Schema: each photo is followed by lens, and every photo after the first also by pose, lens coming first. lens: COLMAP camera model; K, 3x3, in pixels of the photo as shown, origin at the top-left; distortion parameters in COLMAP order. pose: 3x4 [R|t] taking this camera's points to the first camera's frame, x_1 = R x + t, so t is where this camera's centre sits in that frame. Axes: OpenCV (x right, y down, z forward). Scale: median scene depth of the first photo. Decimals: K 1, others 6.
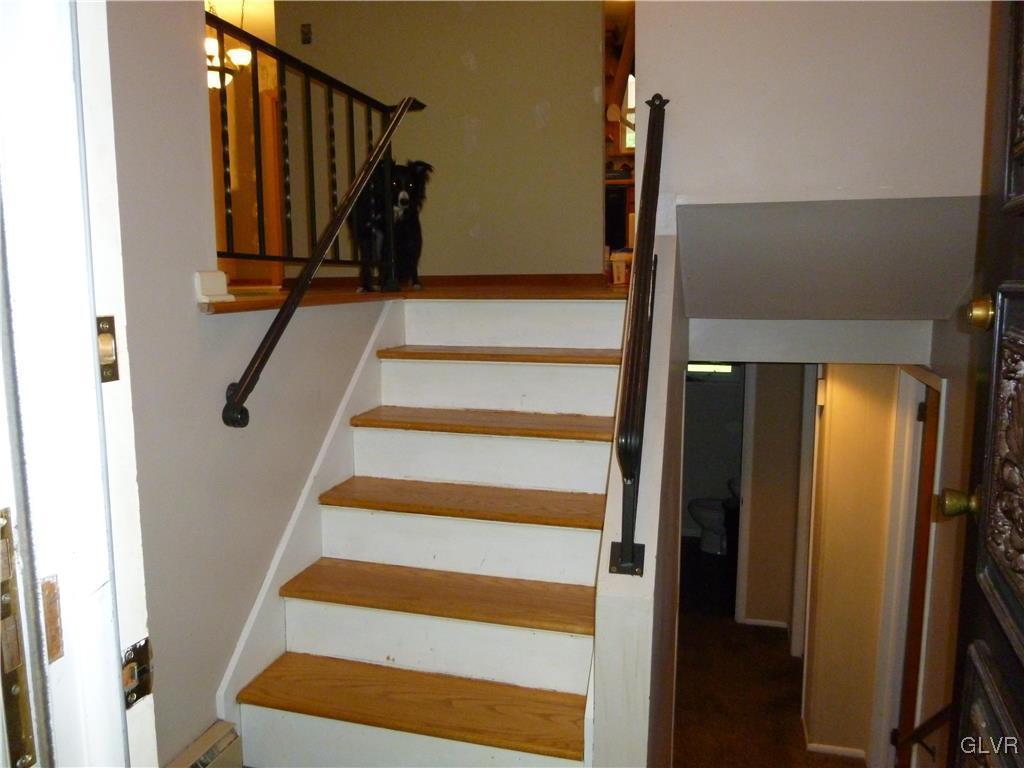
lens RADIAL K [[772.2, 0, 511.3], [0, 772.2, 385.7], [0, 0, 1]] dist [-0.039218, 0.001633]
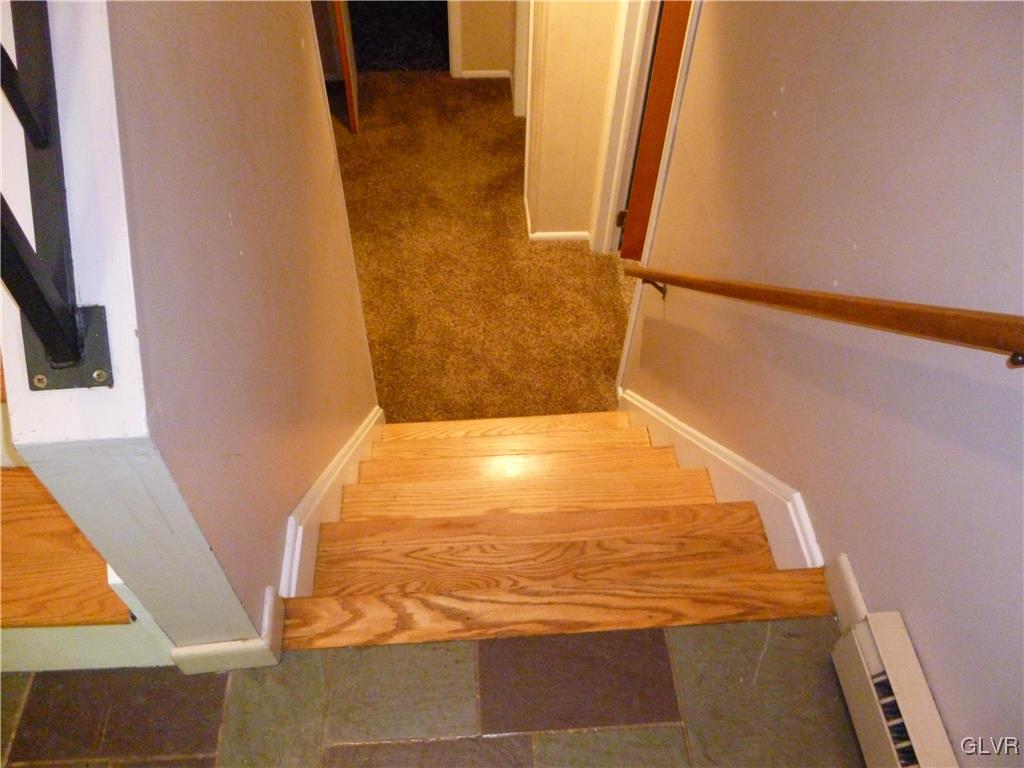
lens RADIAL K [[772.2, 0, 514.2], [0, 772.2, 384.0], [0, 0, 1]] dist [-0.039218, 0.001633]
pose [[0.943208, -0.233824, 0.235976, 0.104523], [0.011778, 0.733430, 0.679663, -0.014088], [-0.331994, -0.638284, 0.694531, 0.235963]]
